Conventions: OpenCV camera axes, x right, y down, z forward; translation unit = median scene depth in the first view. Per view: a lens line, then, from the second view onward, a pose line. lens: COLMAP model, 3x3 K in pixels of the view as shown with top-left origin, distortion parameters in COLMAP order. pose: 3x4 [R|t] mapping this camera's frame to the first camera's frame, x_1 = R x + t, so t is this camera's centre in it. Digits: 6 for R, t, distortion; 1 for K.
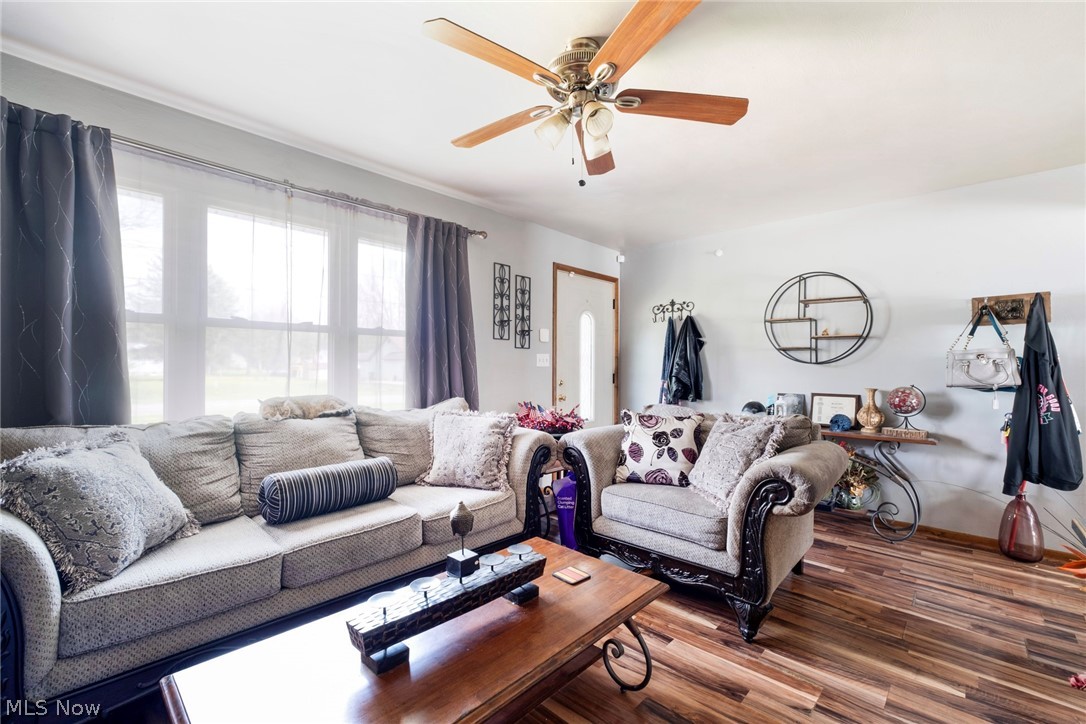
lens RADIAL K [[461.4, 0, 547.2], [0, 461.4, 364.6], [0, 0, 1]] dist [-0.005673, 0.003080]
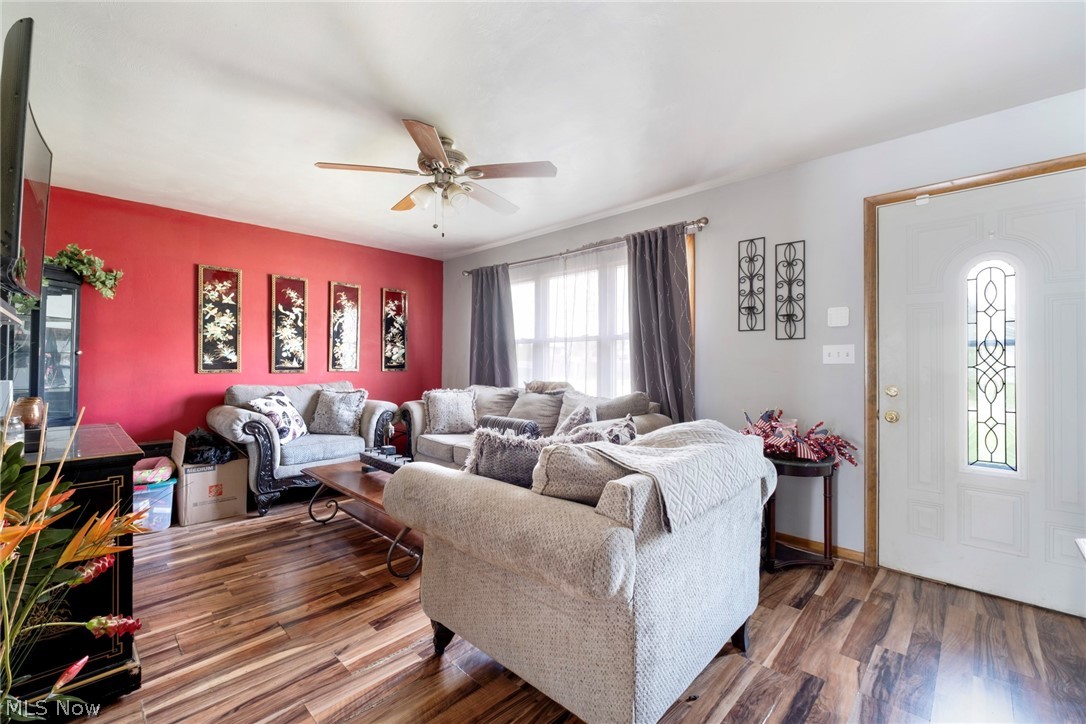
lens RADIAL K [[461.4, 0, 547.3], [0, 461.4, 359.6], [0, 0, 1]] dist [-0.005673, 0.003080]
pose [[-0.015015, -0.012776, -0.999806, 0.737023], [-0.002671, 0.999915, -0.012737, 0.008562], [0.999884, 0.002479, -0.015048, 0.657415]]
